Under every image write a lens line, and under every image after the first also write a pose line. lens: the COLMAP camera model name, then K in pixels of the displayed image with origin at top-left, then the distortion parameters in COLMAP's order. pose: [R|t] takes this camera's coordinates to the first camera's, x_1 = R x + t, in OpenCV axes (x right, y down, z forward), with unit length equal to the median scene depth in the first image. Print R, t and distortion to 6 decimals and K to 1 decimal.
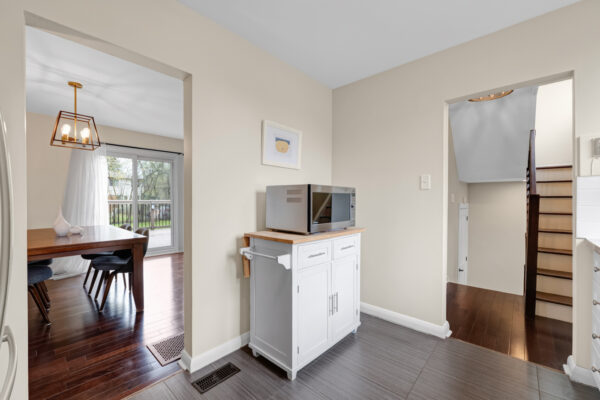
lens RADIAL K [[249.6, 0, 302.6], [0, 249.6, 199.8], [0, 0, 1]] dist [-0.003814, -0.000052]
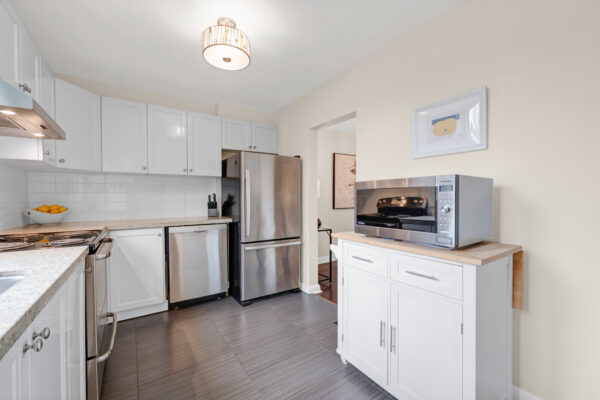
lens RADIAL K [[249.6, 0, 302.6], [0, 249.6, 199.8], [0, 0, 1]] dist [-0.003814, -0.000052]
pose [[-0.210933, -0.000037, -0.977500, 0.745682], [-0.000565, 1.000000, 0.000084, 0.005023], [0.977500, 0.000570, -0.210933, 0.743192]]
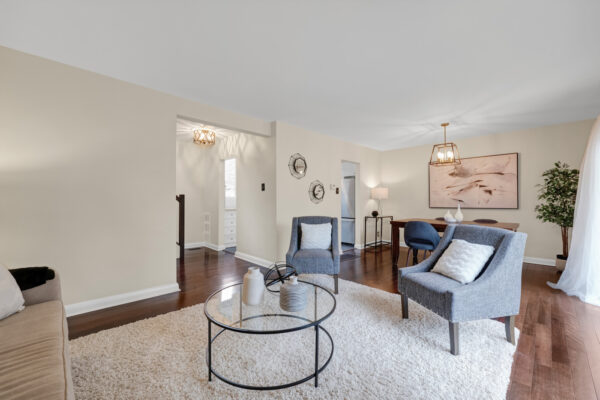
lens RADIAL K [[252.3, 0, 297.0], [0, 252.3, 204.2], [0, 0, 1]] dist [-0.009199, -0.000078]
pose [[-0.998684, -0.007746, 0.050704, -0.099461], [-0.006935, 0.999845, 0.016164, 0.014890], [-0.050821, 0.015792, -0.998583, 3.183393]]
